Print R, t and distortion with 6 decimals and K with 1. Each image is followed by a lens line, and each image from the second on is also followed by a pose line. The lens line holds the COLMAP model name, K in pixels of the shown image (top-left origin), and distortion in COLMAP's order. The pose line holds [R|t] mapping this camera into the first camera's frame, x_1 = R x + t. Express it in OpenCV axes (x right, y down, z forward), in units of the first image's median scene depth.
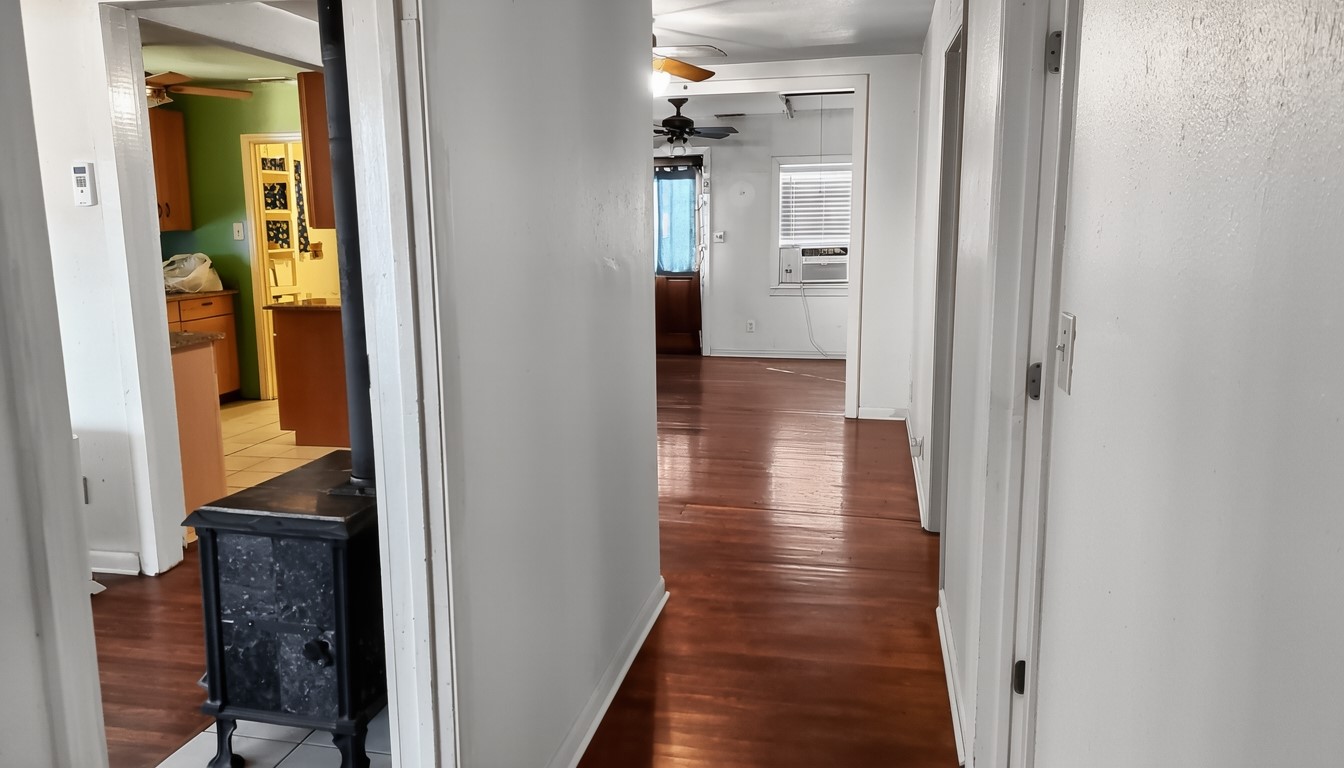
lens RADIAL K [[966.7, 0, 657.7], [0, 966.7, 374.8], [0, 0, 1]] dist [0.064679, -0.069068]
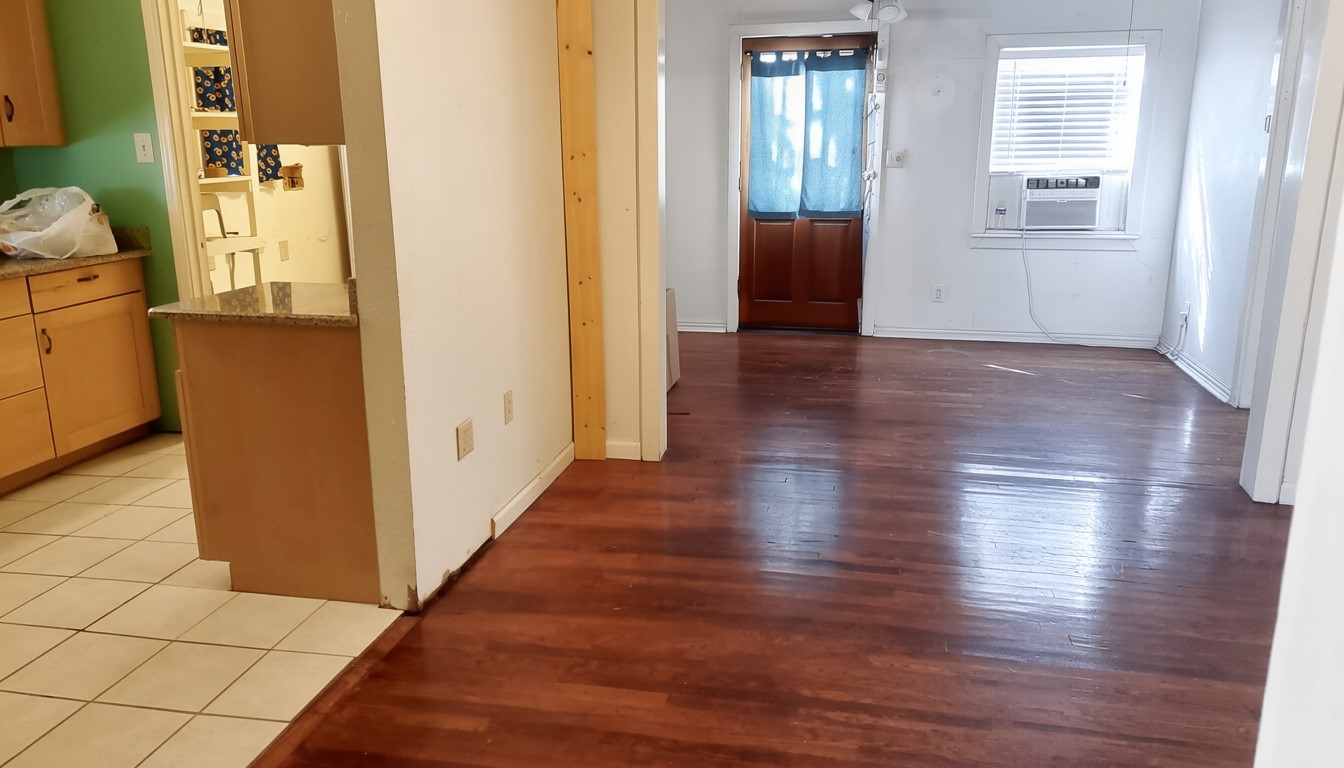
lens RADIAL K [[966.7, 0, 678.7], [0, 966.7, 377.5], [0, 0, 1]] dist [0.064679, -0.069068]
pose [[0.999941, 0.004567, 0.009875, -0.096345], [-0.005402, 0.996258, 0.086262, -0.051141], [-0.009444, -0.086310, 0.996224, 0.330684]]
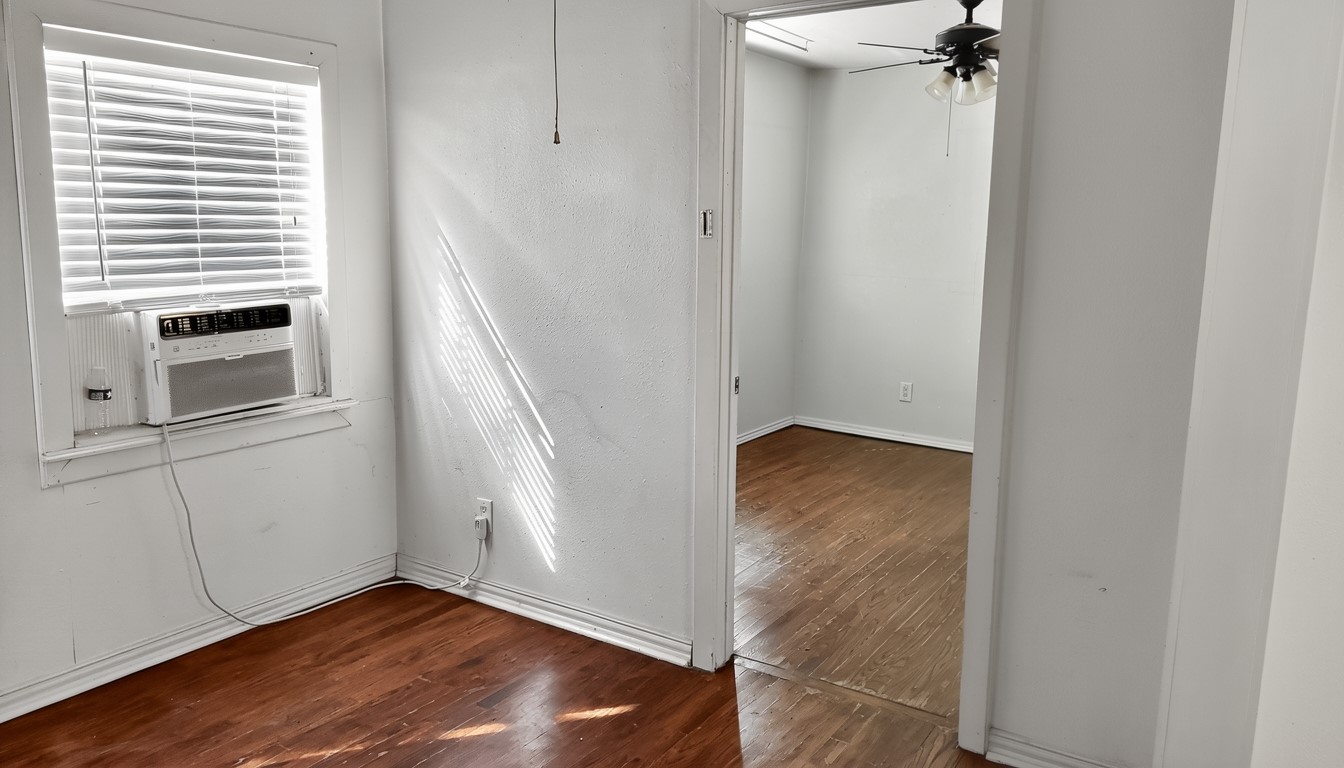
lens RADIAL K [[966.7, 0, 675.1], [0, 966.7, 371.0], [0, 0, 1]] dist [0.064679, -0.069068]
pose [[0.364944, -0.131787, 0.921655, -0.077923], [0.130010, 0.987446, 0.089715, -0.121008], [-0.921907, 0.087083, 0.377496, 0.743792]]
